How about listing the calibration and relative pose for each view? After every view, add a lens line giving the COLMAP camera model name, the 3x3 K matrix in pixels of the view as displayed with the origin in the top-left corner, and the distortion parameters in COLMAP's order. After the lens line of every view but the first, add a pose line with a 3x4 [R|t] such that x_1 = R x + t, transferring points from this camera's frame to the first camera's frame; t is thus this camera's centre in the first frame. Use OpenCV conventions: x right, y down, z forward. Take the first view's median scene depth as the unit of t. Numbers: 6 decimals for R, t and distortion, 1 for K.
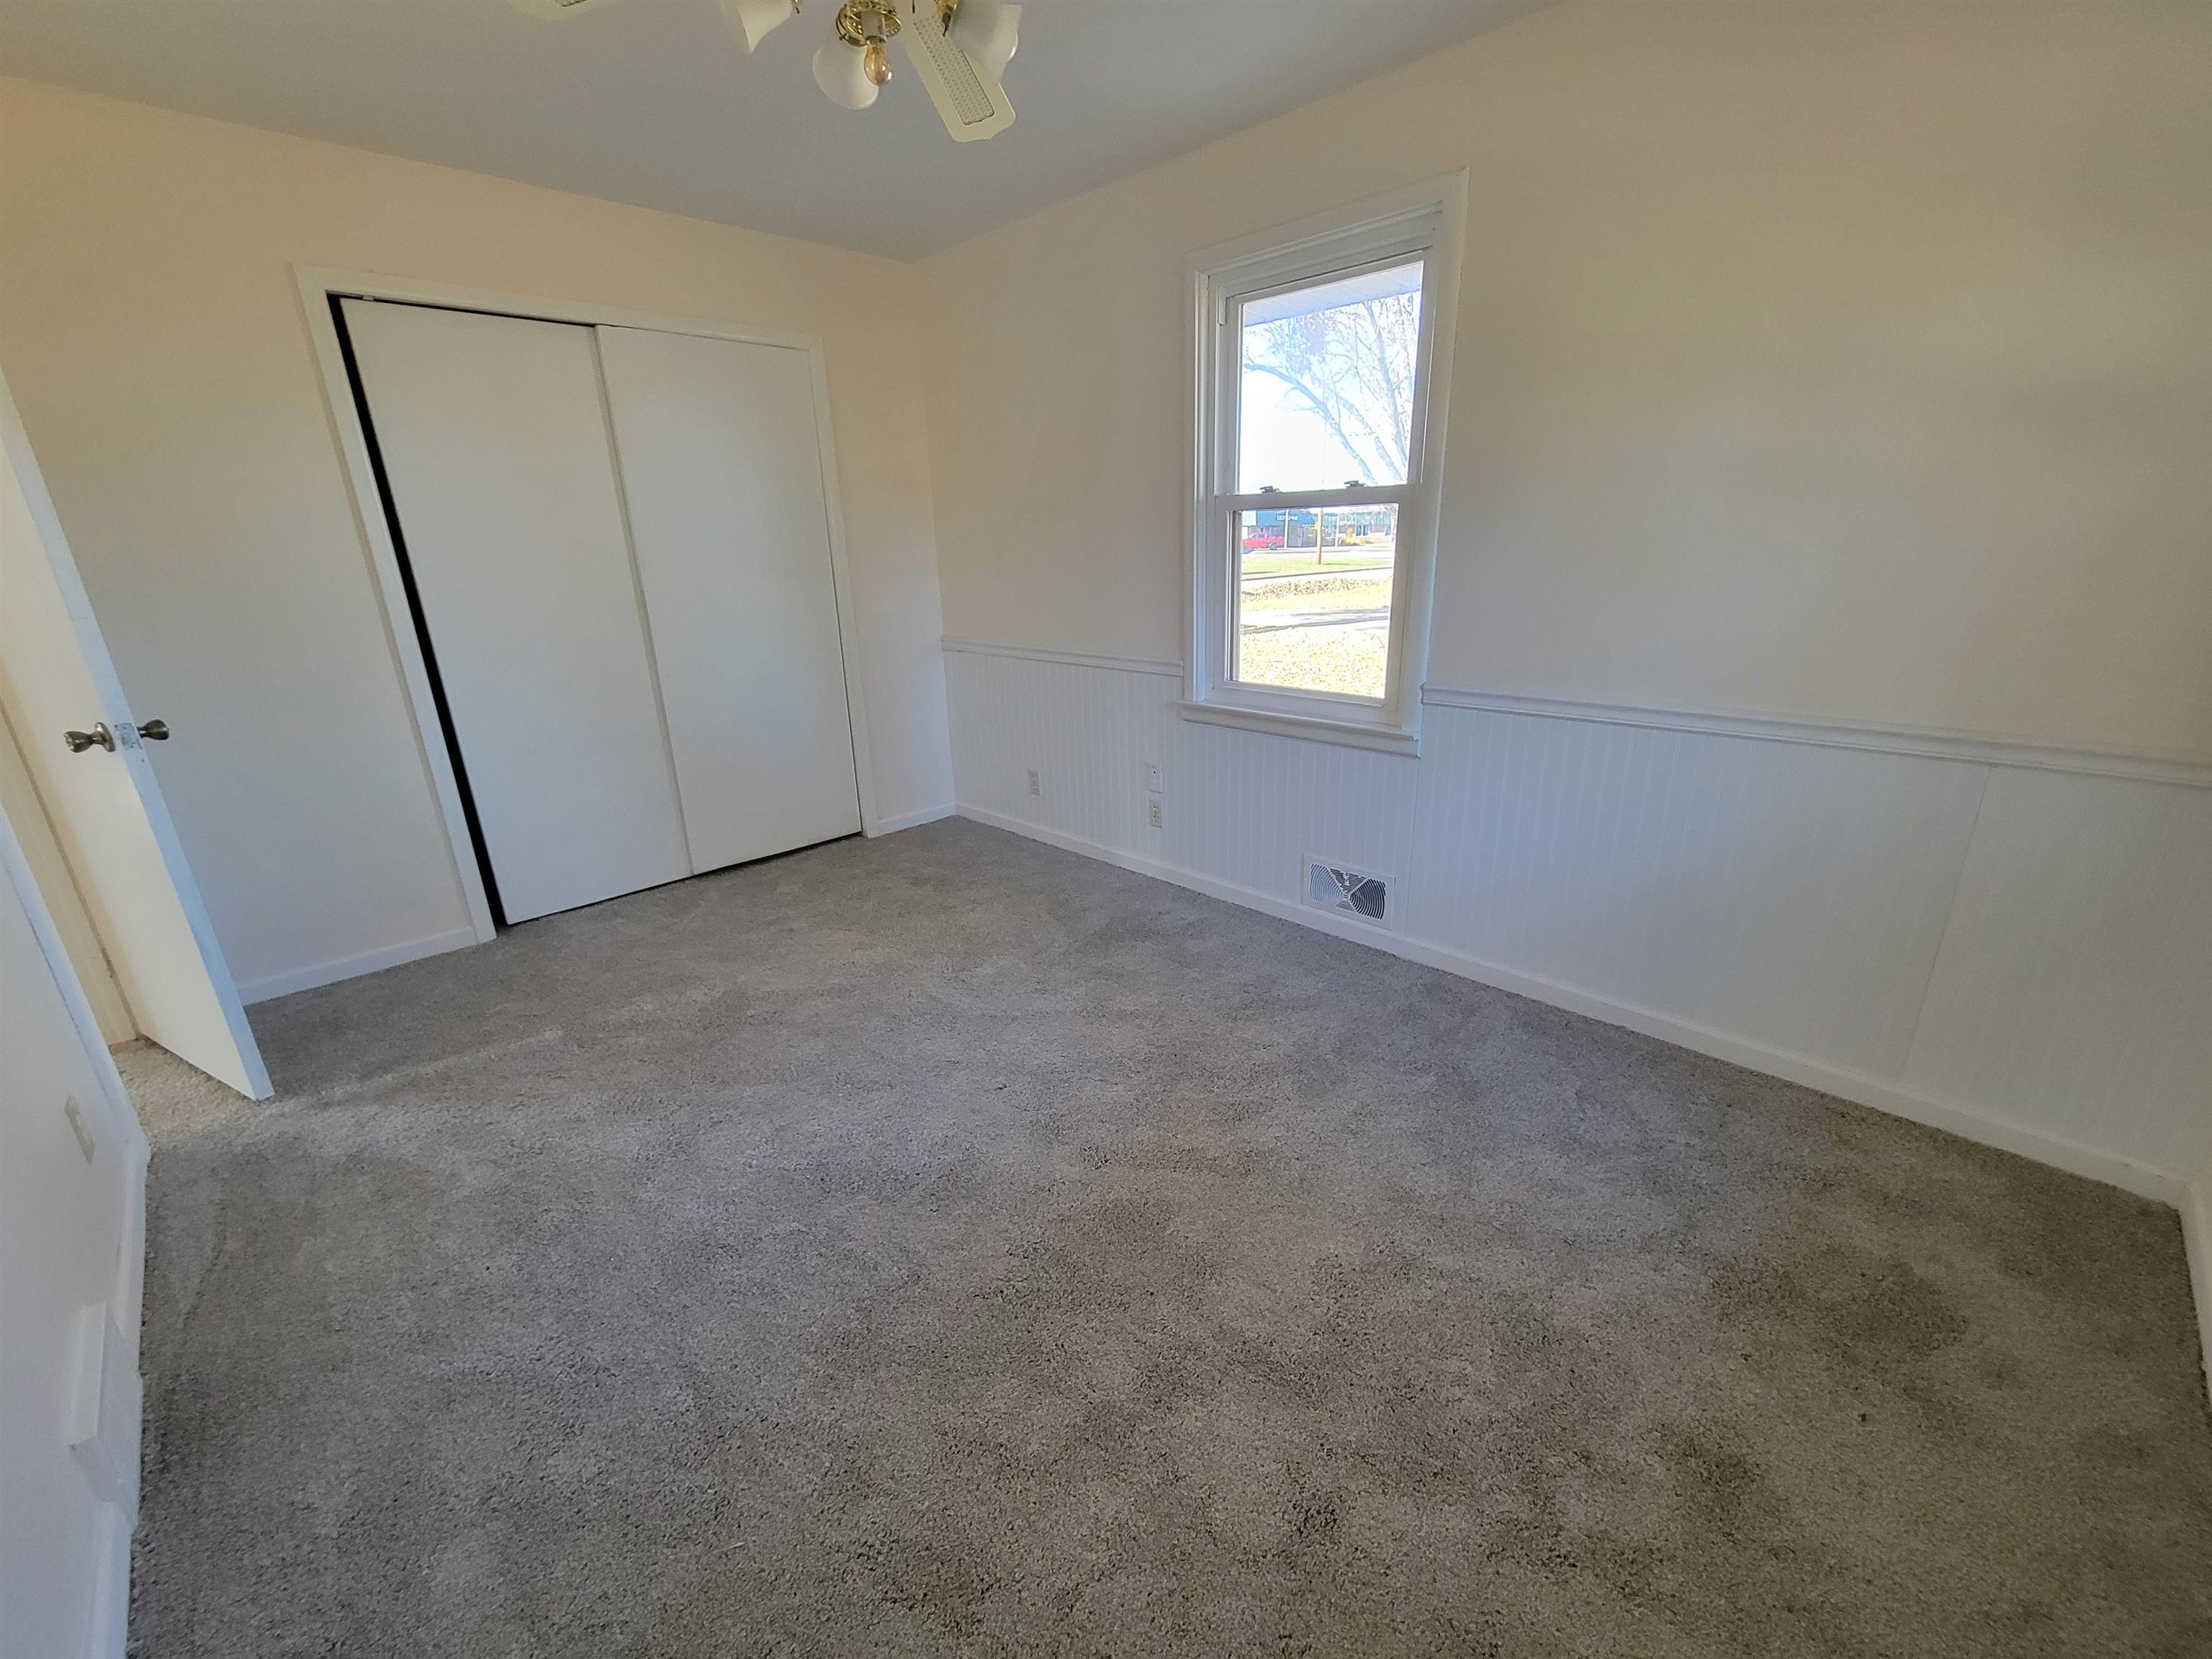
lens RADIAL K [[904.5, 0, 1123.1], [0, 904.5, 844.6], [0, 0, 1]] dist [-0.000984, -0.000552]
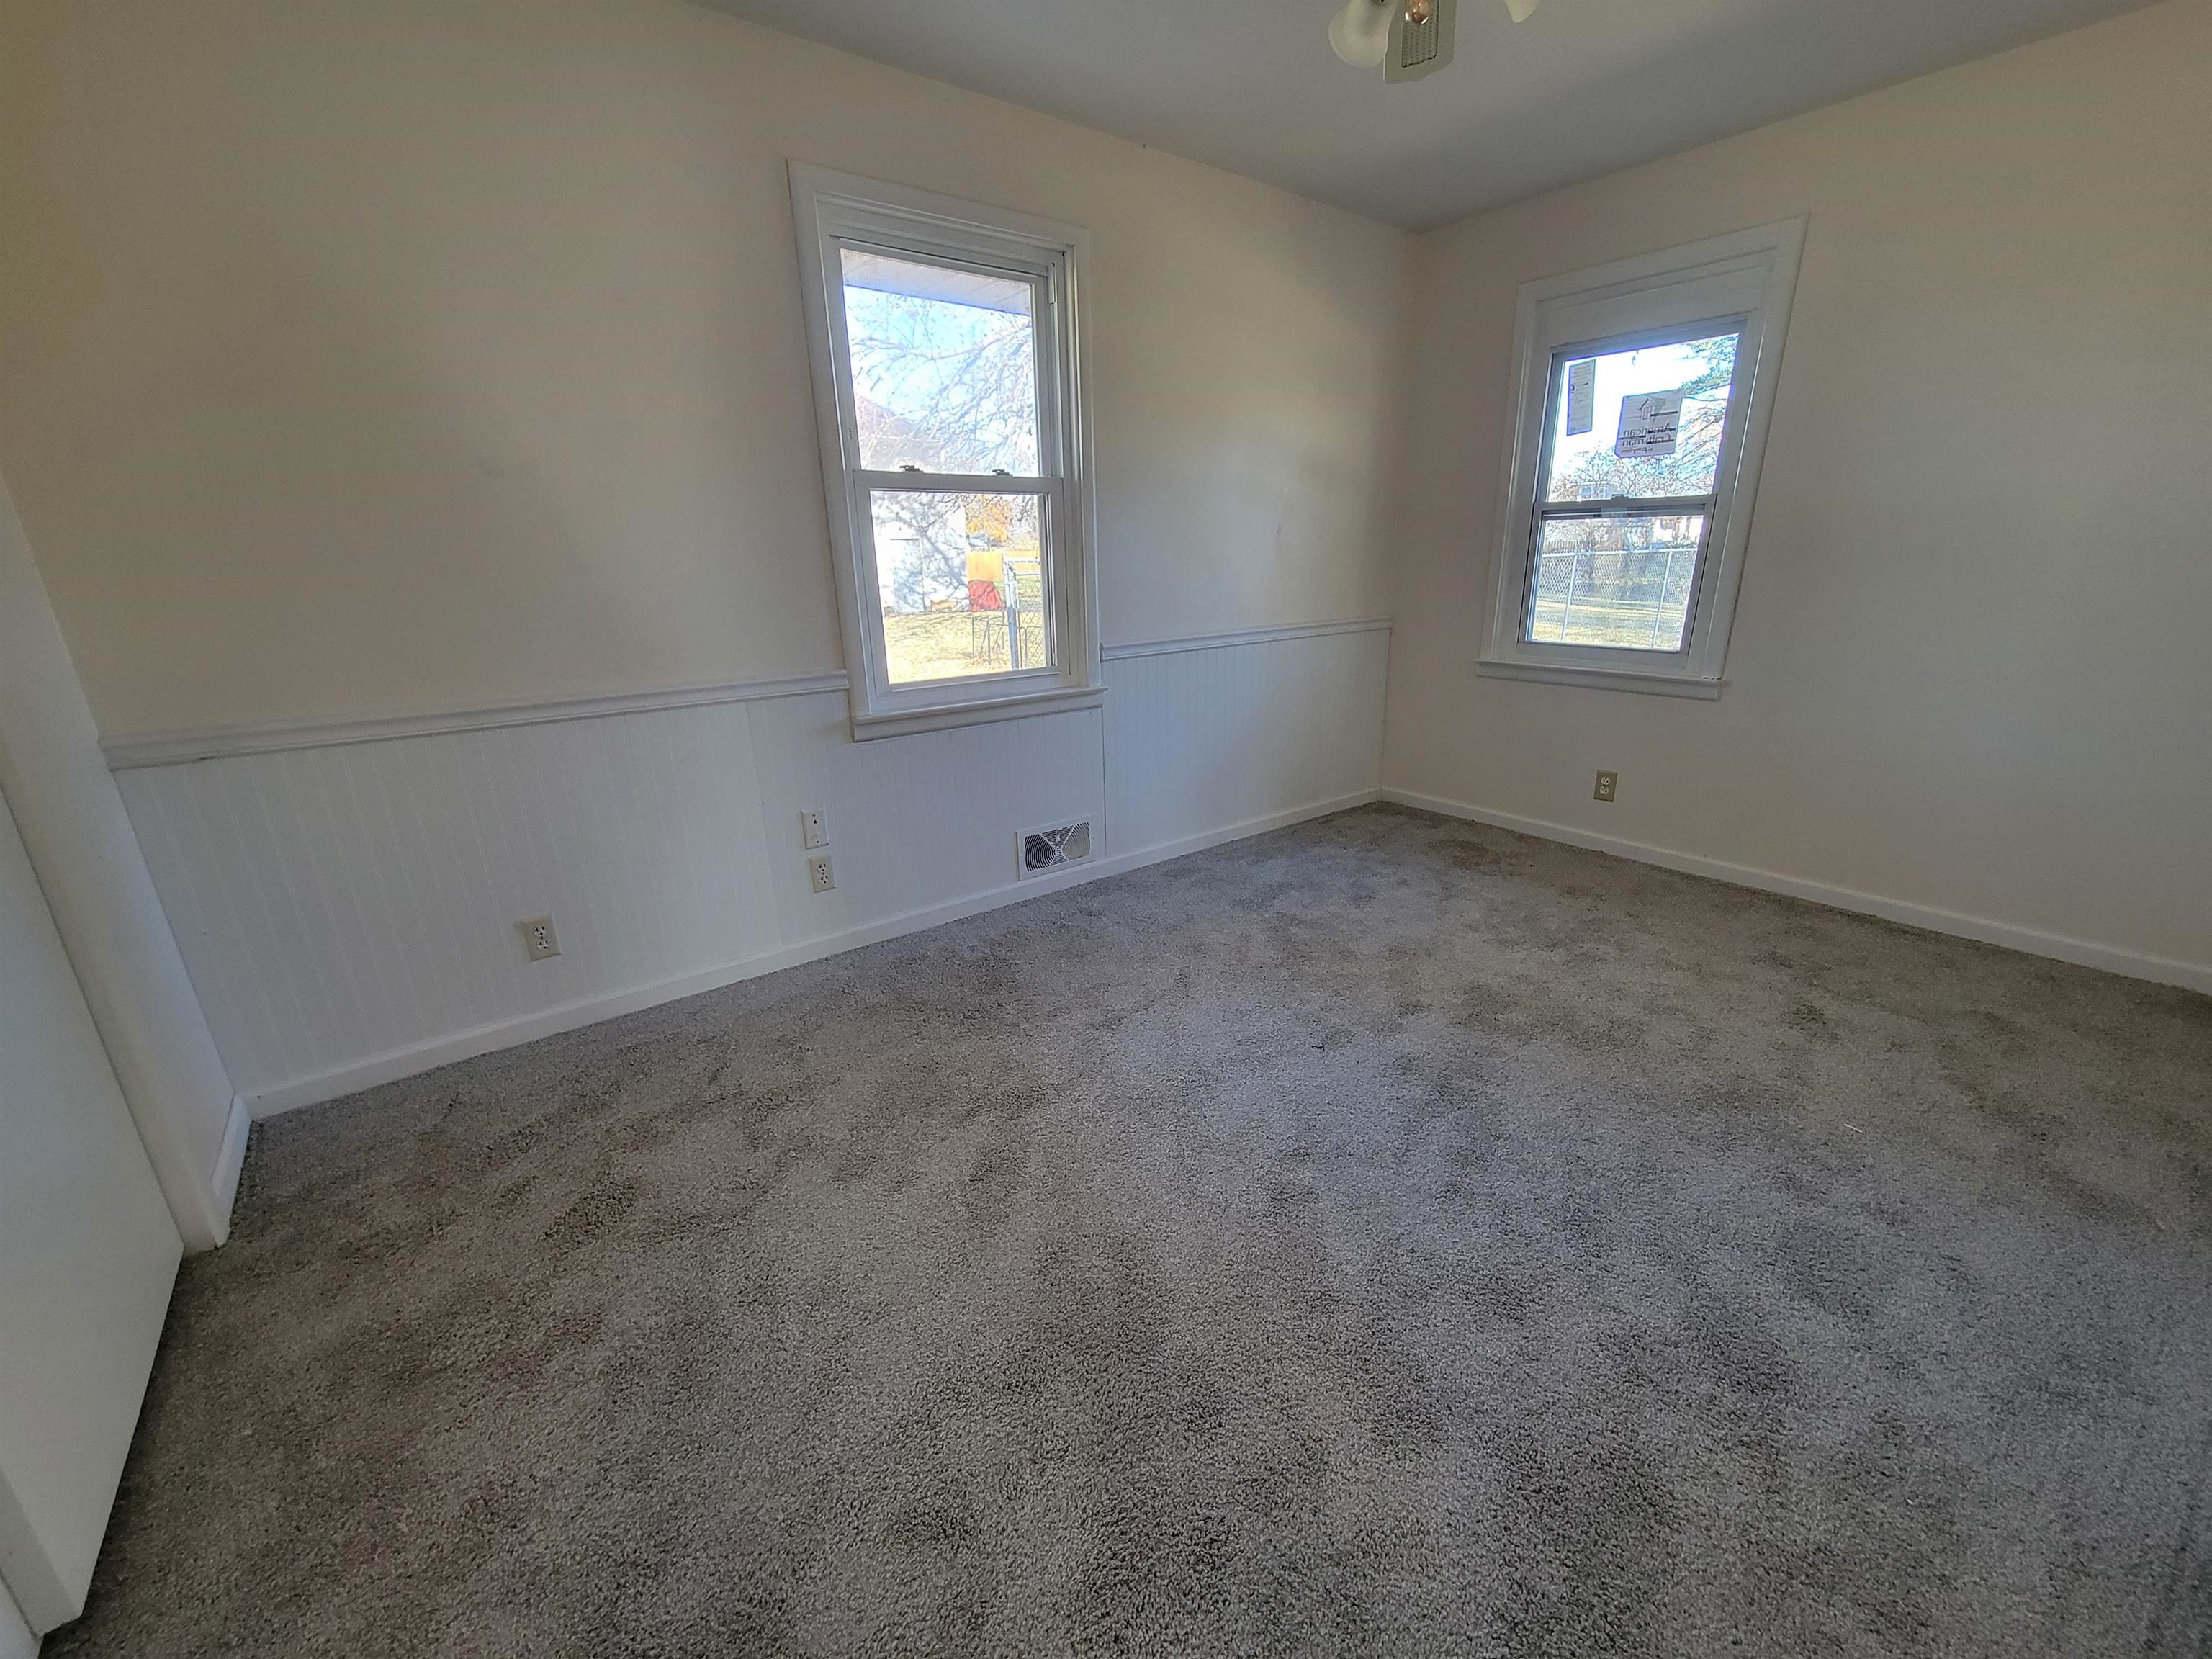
lens RADIAL K [[904.5, 0, 1123.1], [0, 904.5, 844.6], [0, 0, 1]] dist [-0.000984, -0.000552]
pose [[0.115512, -0.292384, 0.949299, -0.872648], [0.328493, 0.913167, 0.241283, -0.210138], [-0.937416, 0.283967, 0.201528, 0.781291]]
